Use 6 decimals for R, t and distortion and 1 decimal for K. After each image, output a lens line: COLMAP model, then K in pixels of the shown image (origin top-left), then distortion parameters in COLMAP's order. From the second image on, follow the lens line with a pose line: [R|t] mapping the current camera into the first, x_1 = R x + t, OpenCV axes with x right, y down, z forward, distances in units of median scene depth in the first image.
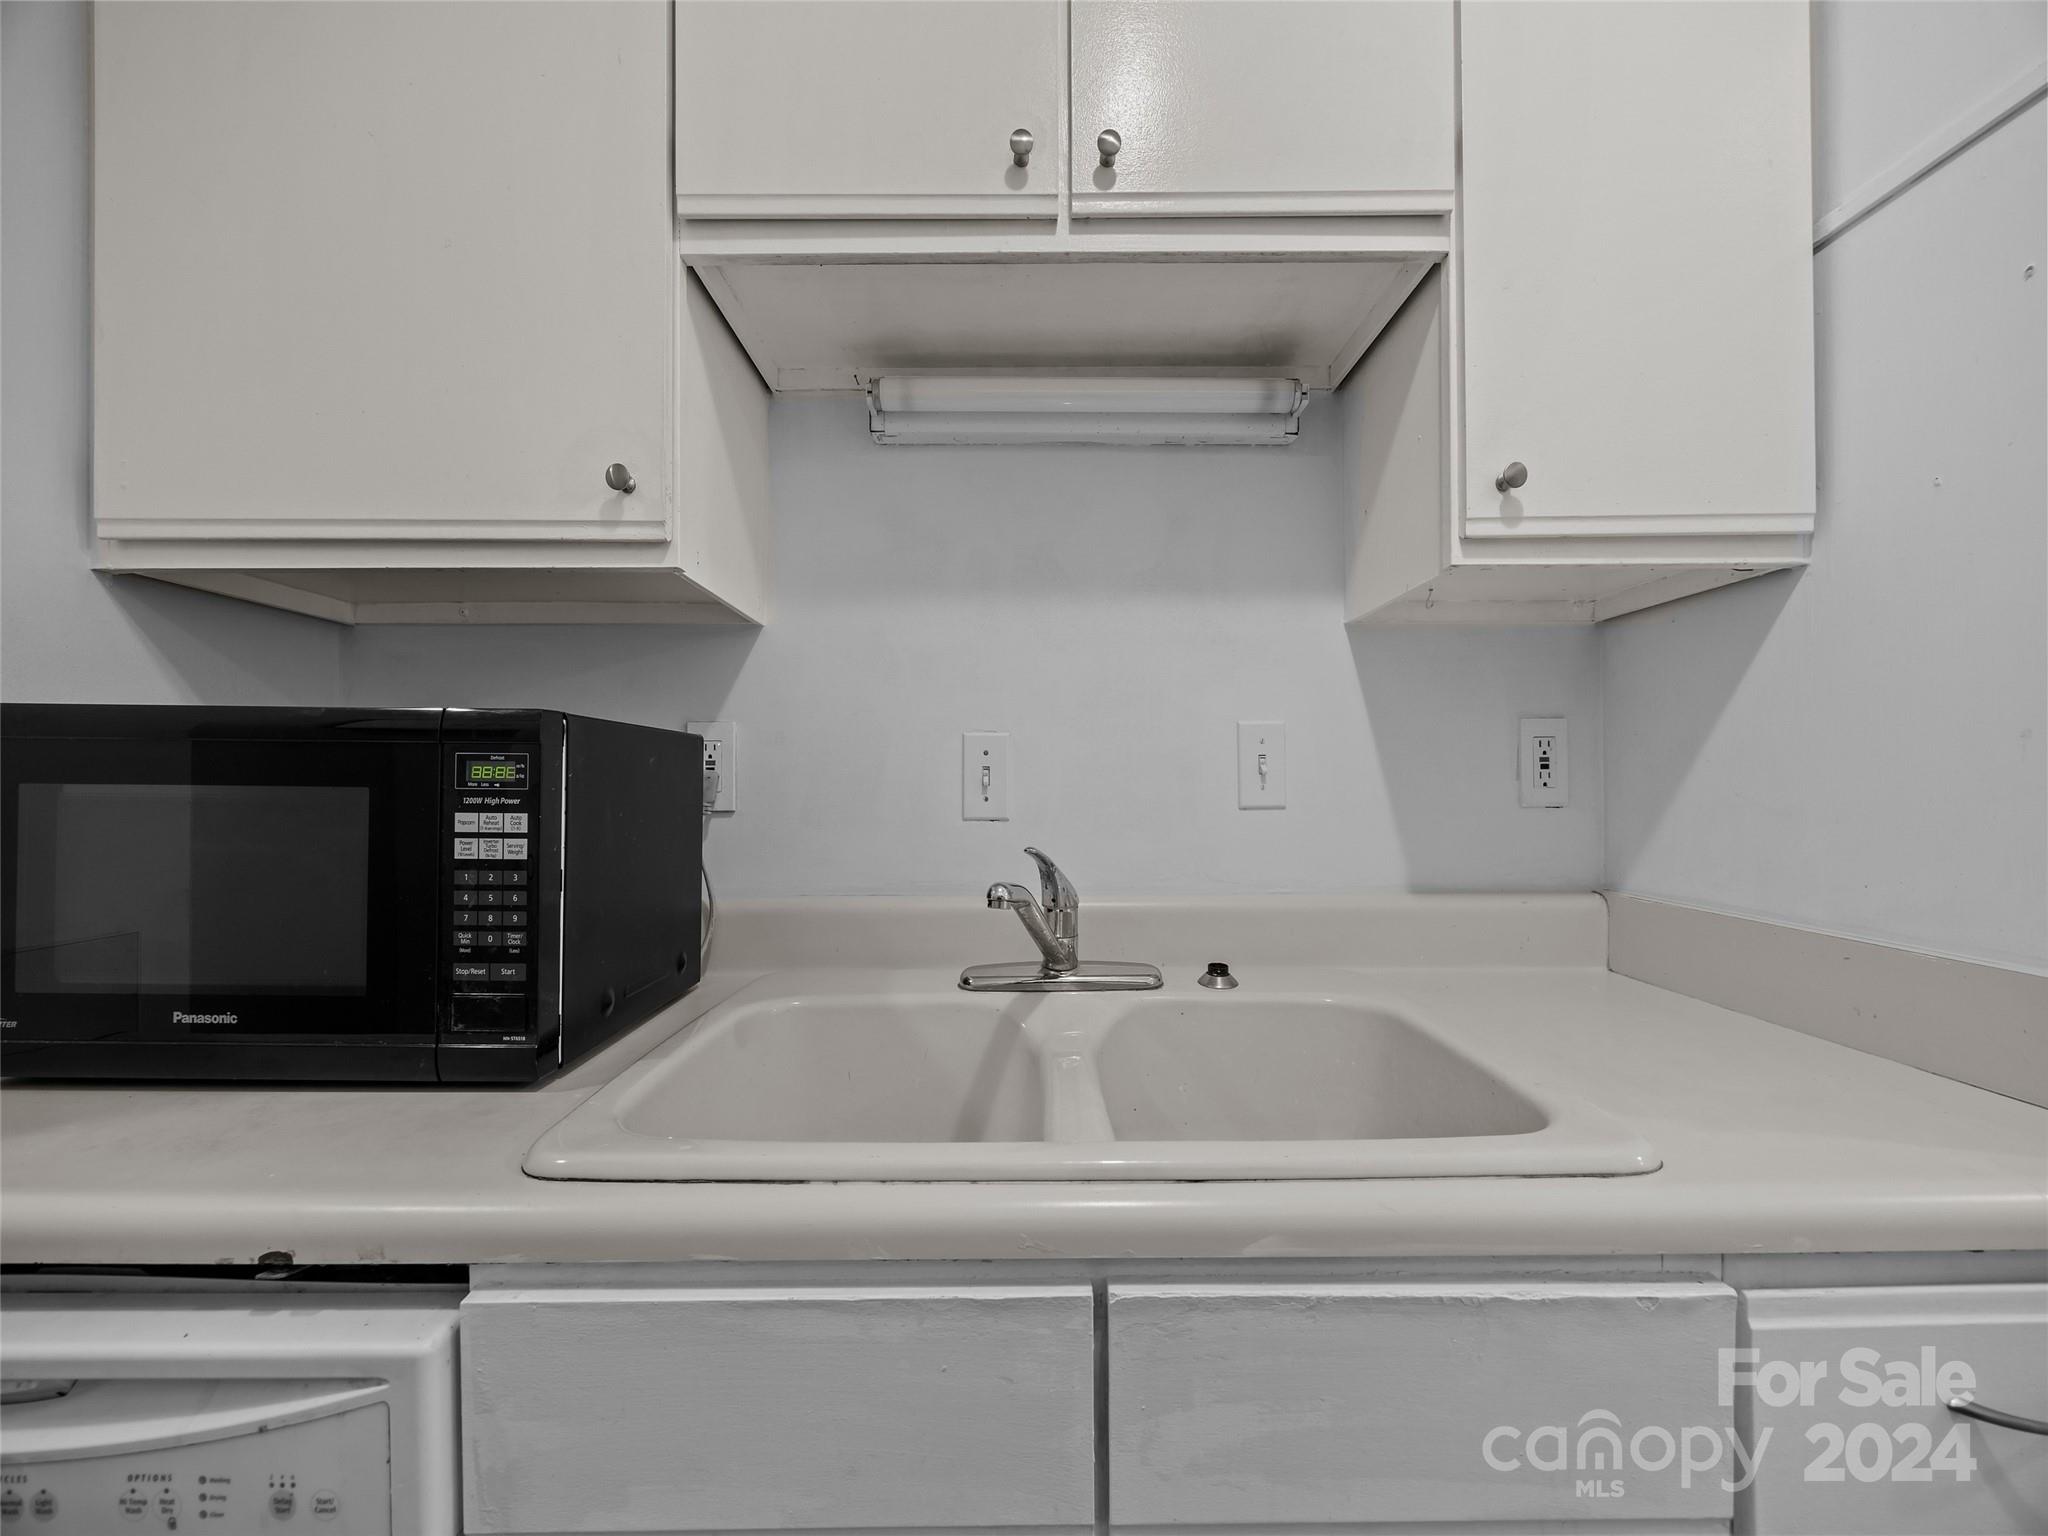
lens RADIAL K [[784.4, 0, 1021.7], [0, 784.4, 780.2], [0, 0, 1]] dist [-0.001481, -0.000248]
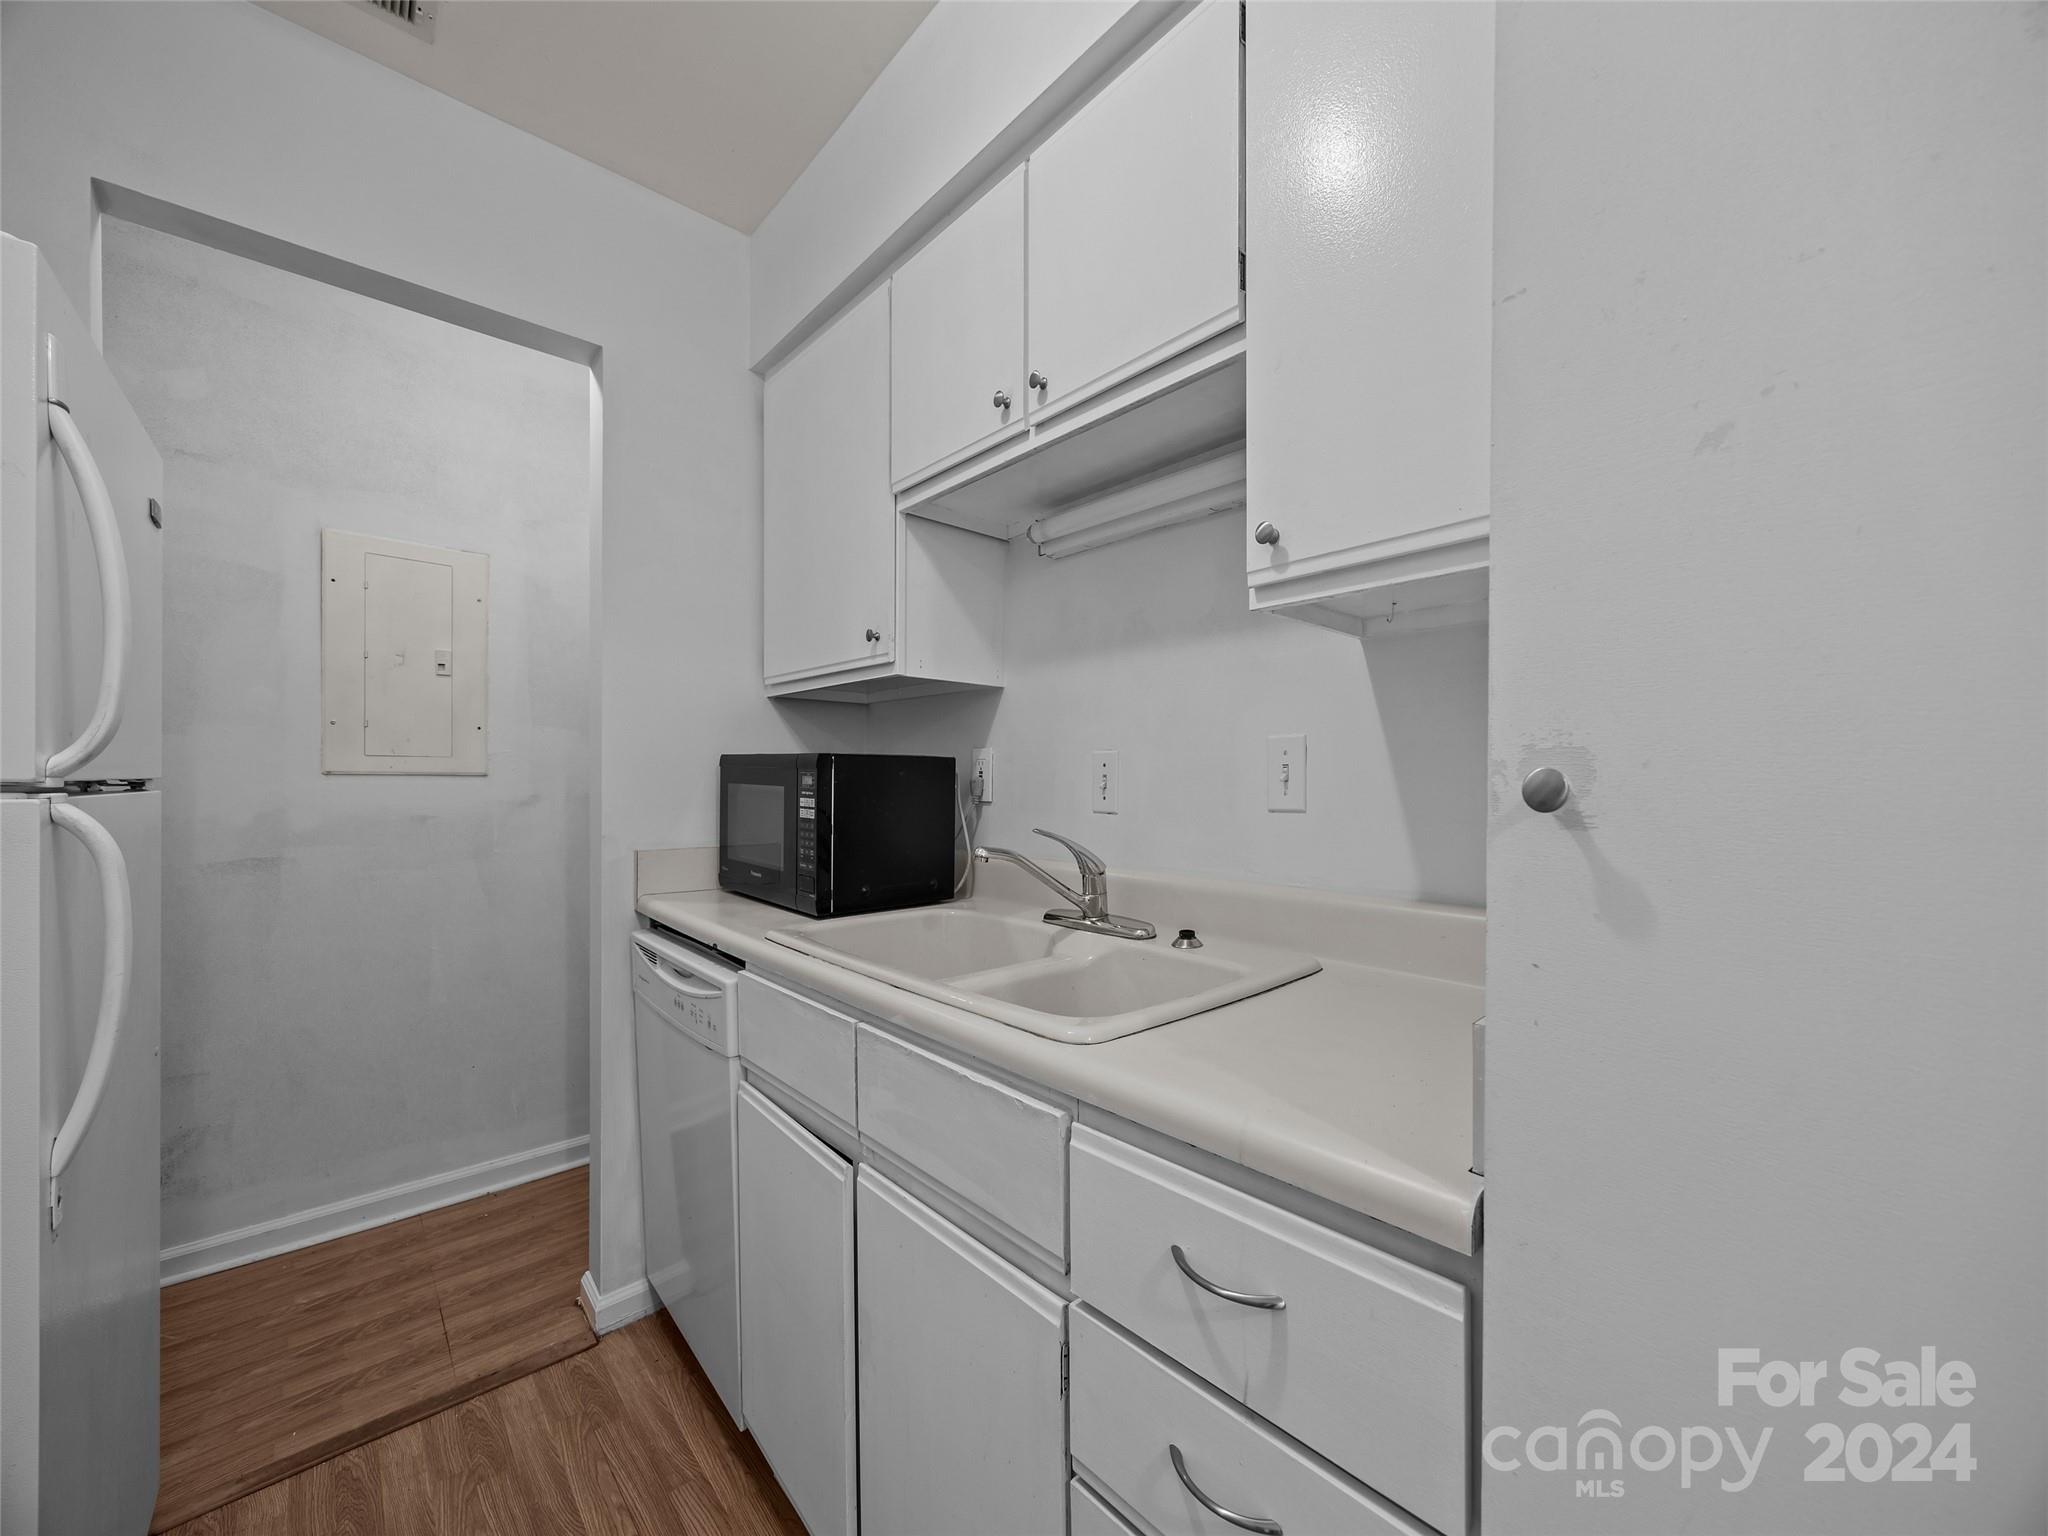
lens RADIAL K [[784.4, 0, 1026.2], [0, 784.4, 785.7], [0, 0, 1]] dist [-0.001481, -0.000248]
pose [[0.670520, 0.009675, -0.741829, 1.203702], [-0.002730, 0.999940, 0.010575, -0.016874], [0.741887, -0.005066, 0.670506, -0.064194]]
